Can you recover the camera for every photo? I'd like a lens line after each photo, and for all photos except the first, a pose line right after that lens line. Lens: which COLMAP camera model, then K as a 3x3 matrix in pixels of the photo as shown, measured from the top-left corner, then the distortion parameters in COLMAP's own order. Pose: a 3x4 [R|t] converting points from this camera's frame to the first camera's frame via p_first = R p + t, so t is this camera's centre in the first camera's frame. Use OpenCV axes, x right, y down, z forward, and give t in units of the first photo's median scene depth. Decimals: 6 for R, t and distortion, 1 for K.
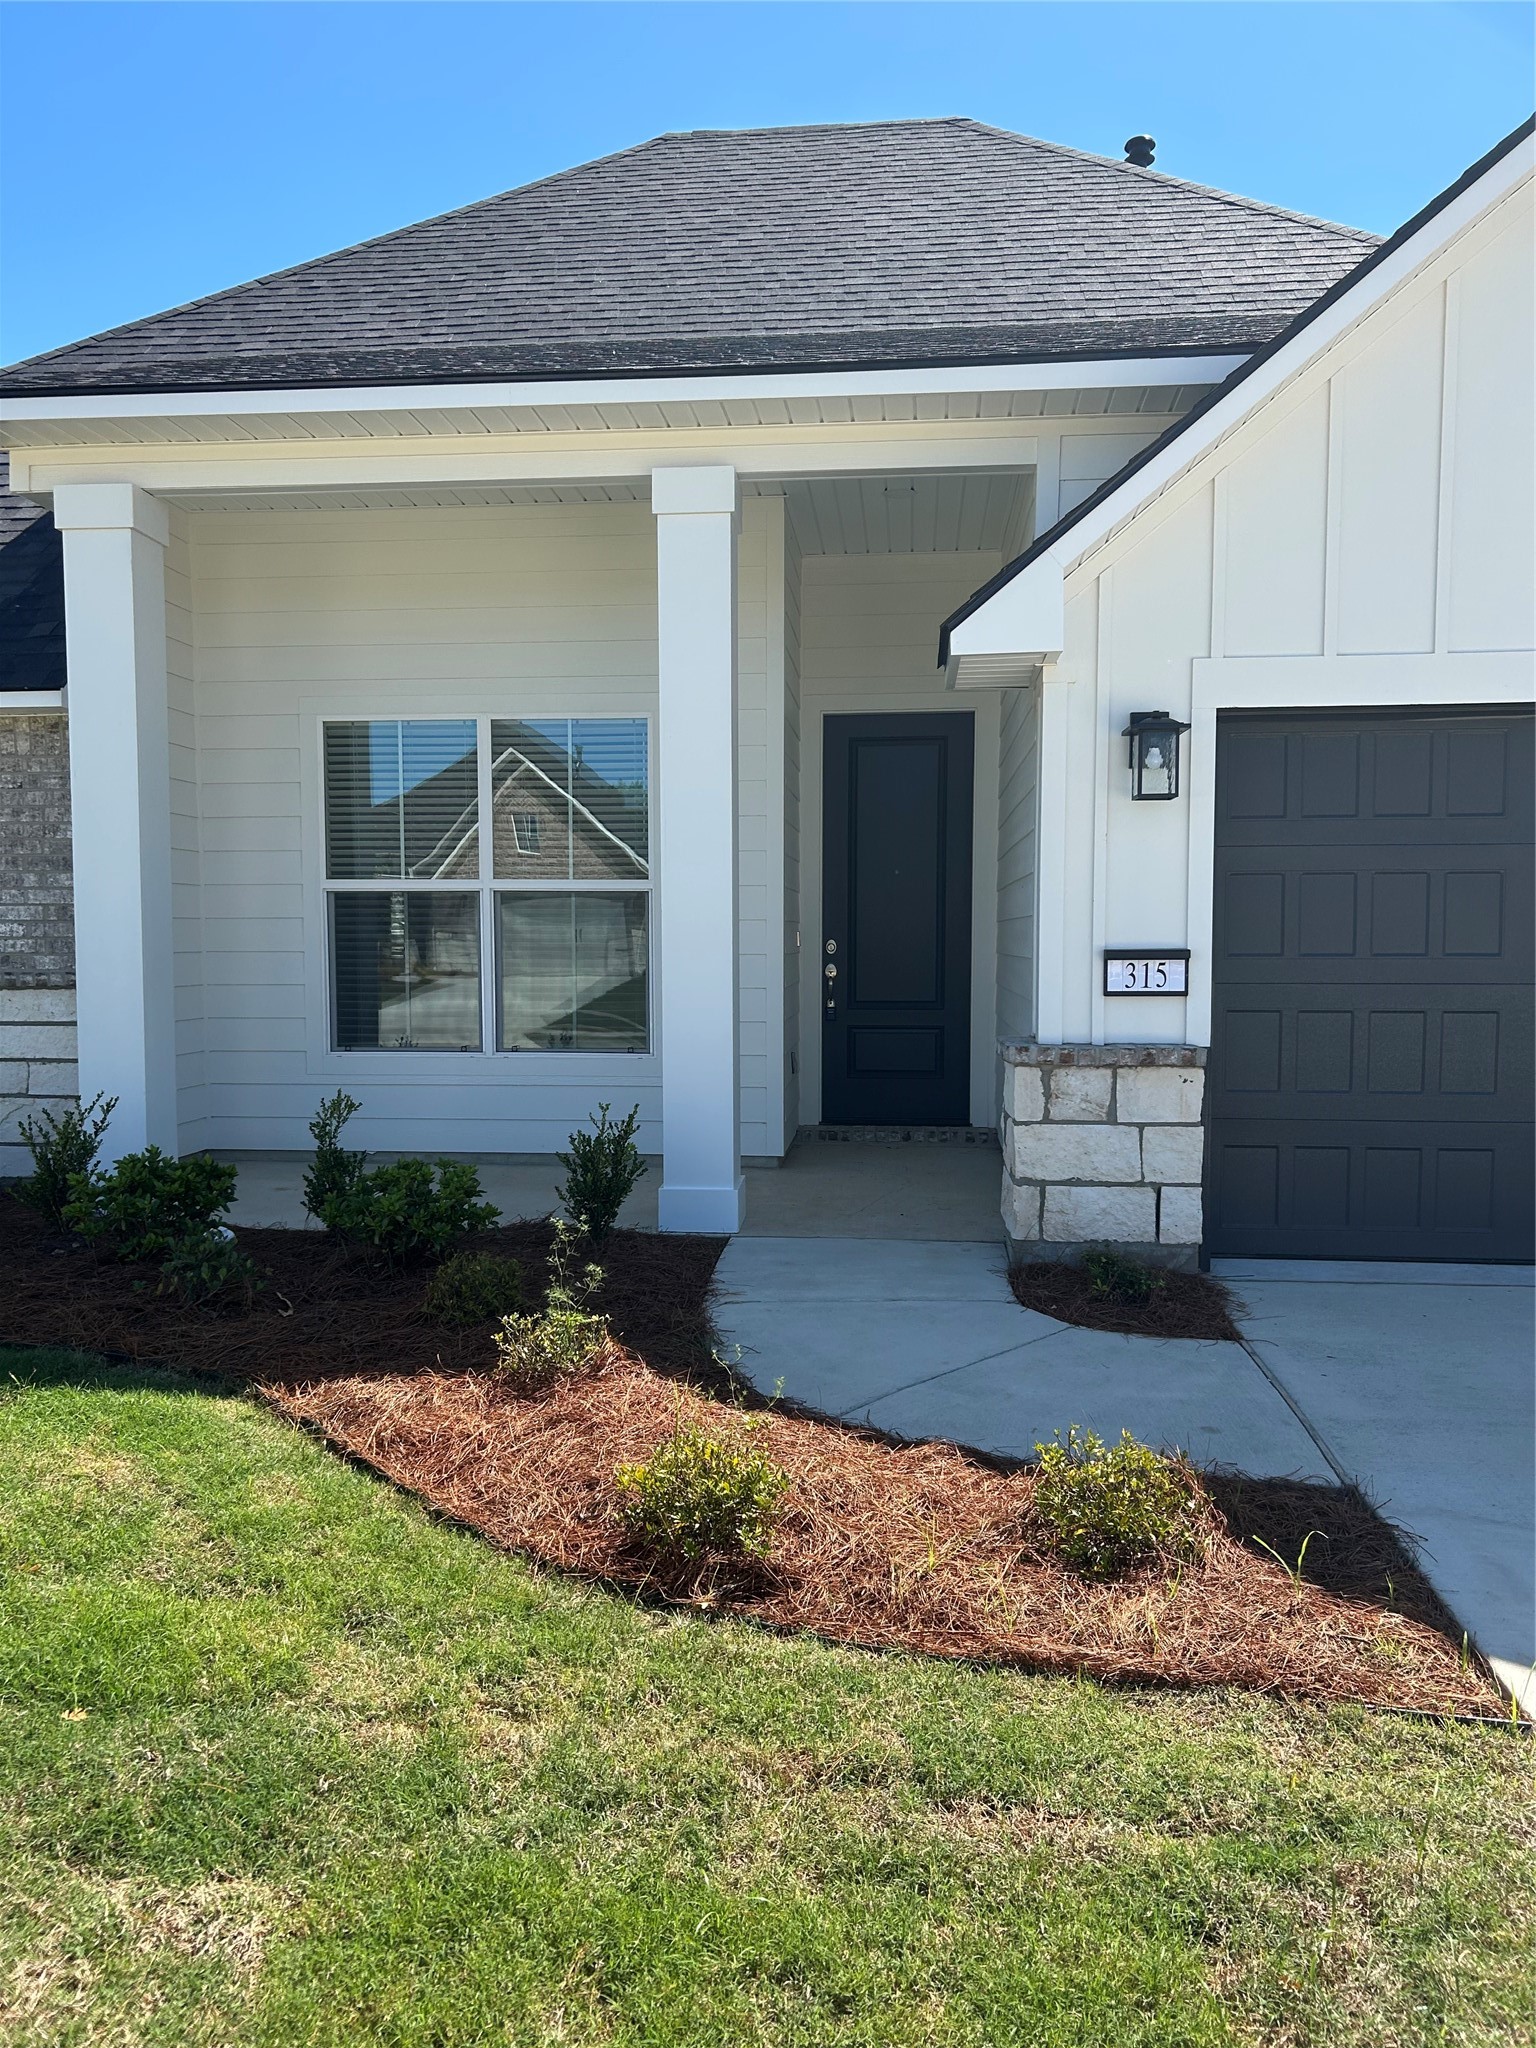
lens RADIAL K [[1536.8, 0, 724.1], [0, 1536.8, 1026.1], [0, 0, 1]] dist [0.095384, -0.002959]
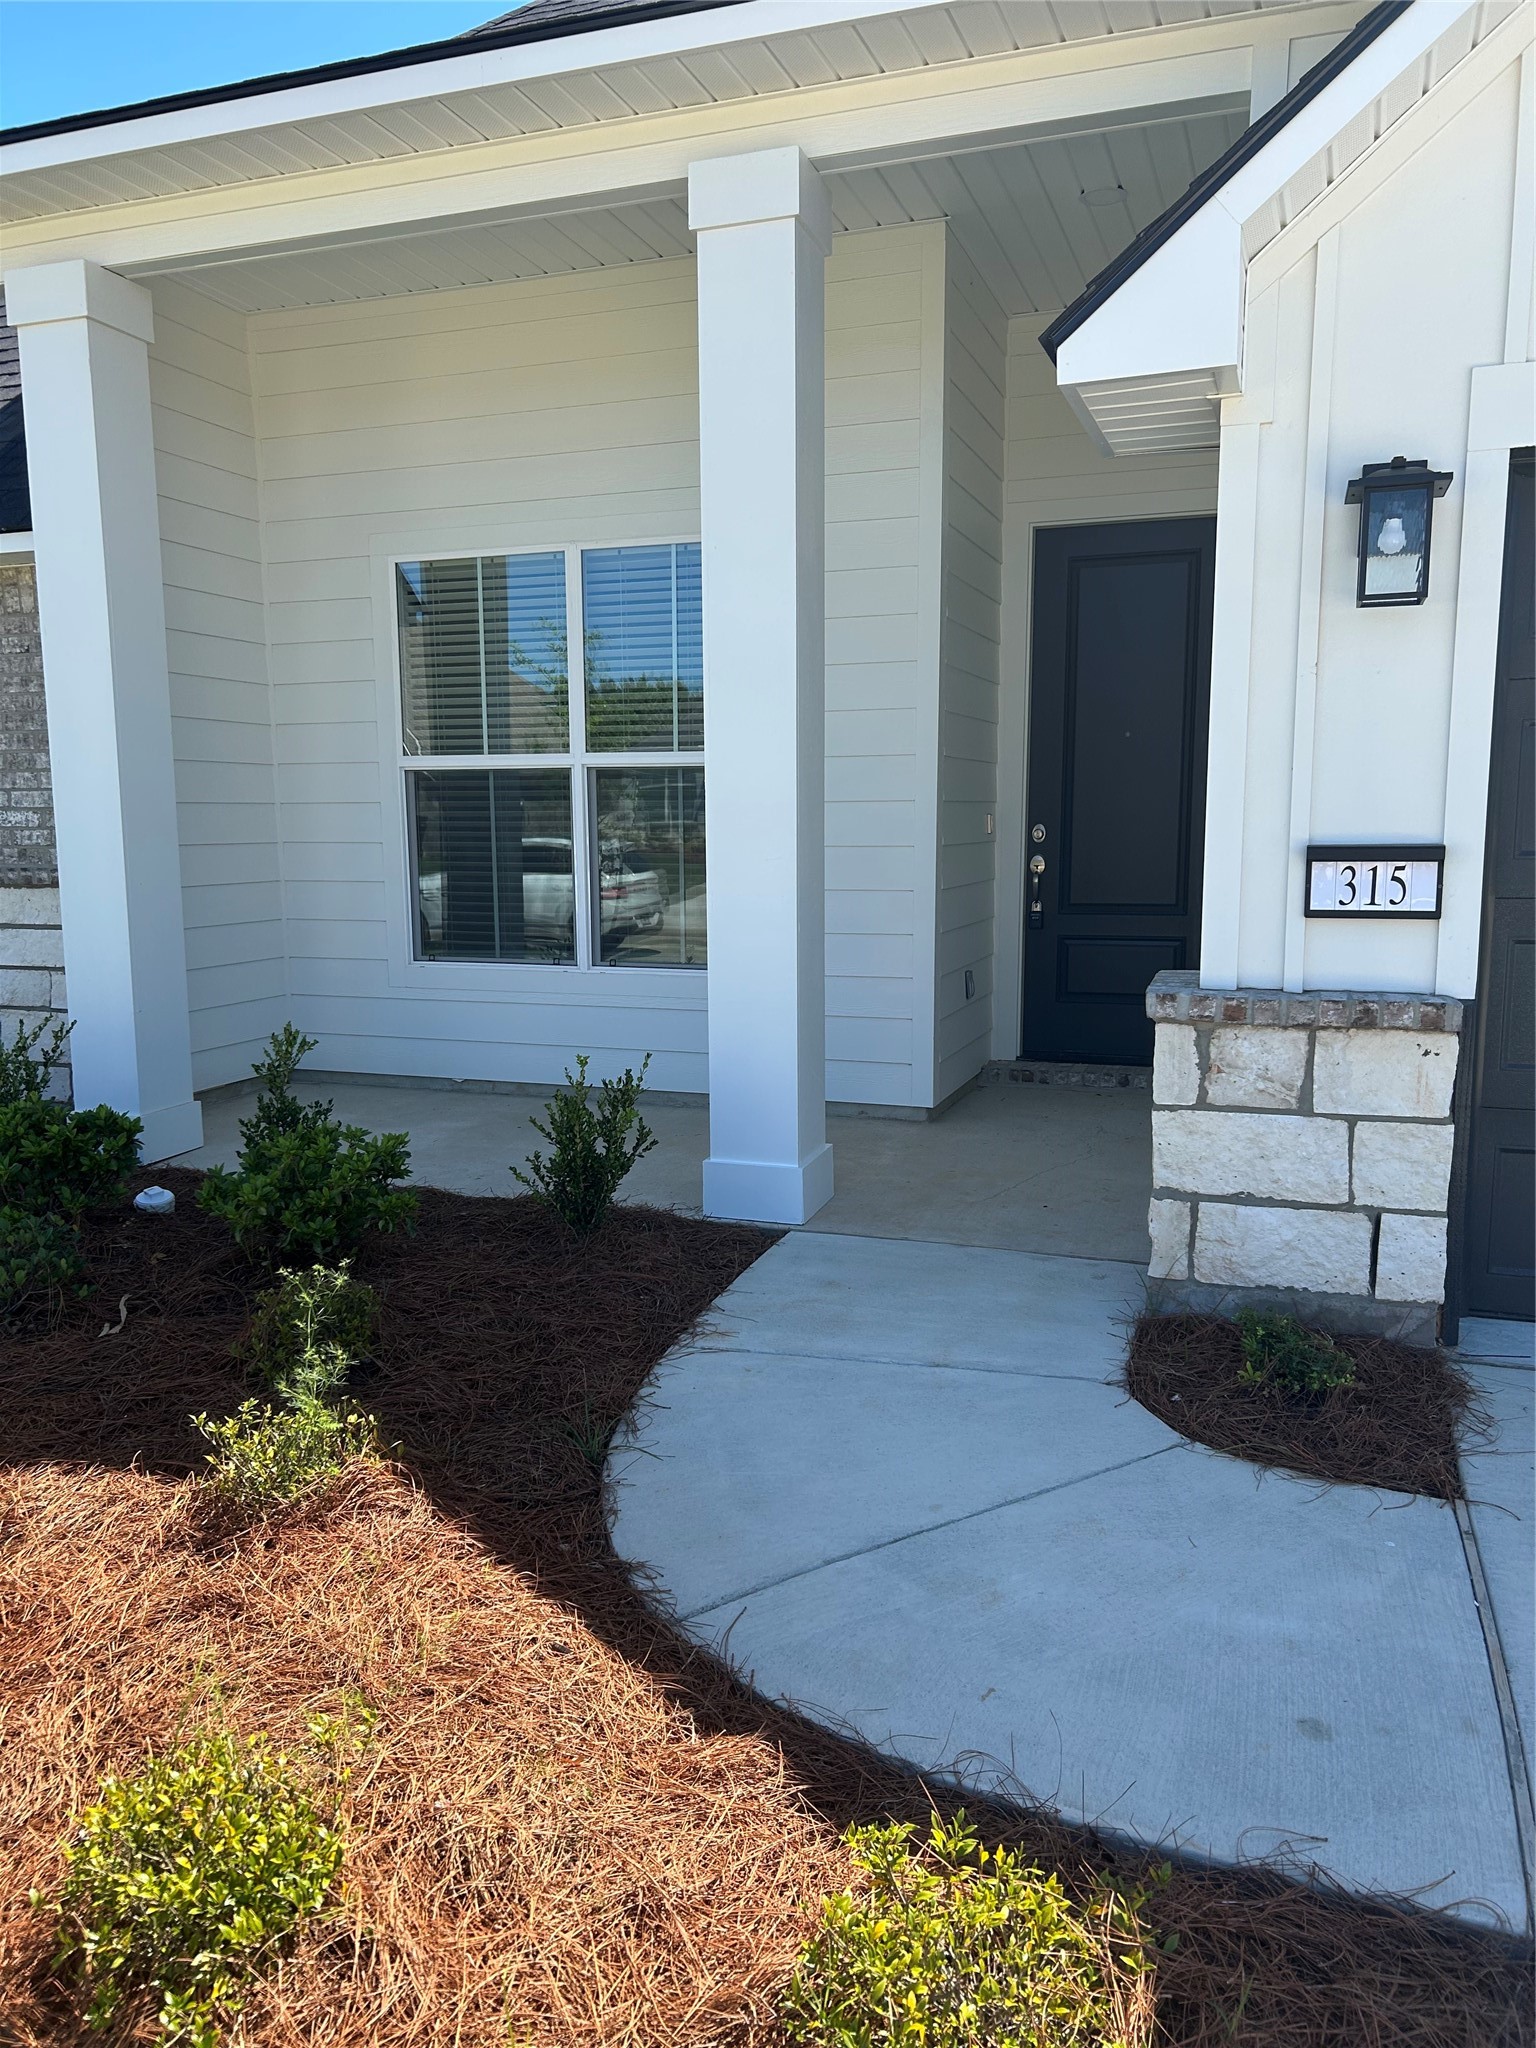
lens RADIAL K [[1536.9, 0, 736.6], [0, 1536.9, 1032.9], [0, 0, 1]] dist [0.031930, -0.003642]
pose [[0.971208, 0.028758, -0.236492, 0.170553], [-0.009037, 0.996420, 0.084053, -0.023587], [0.238063, -0.079496, 0.967991, 0.315150]]
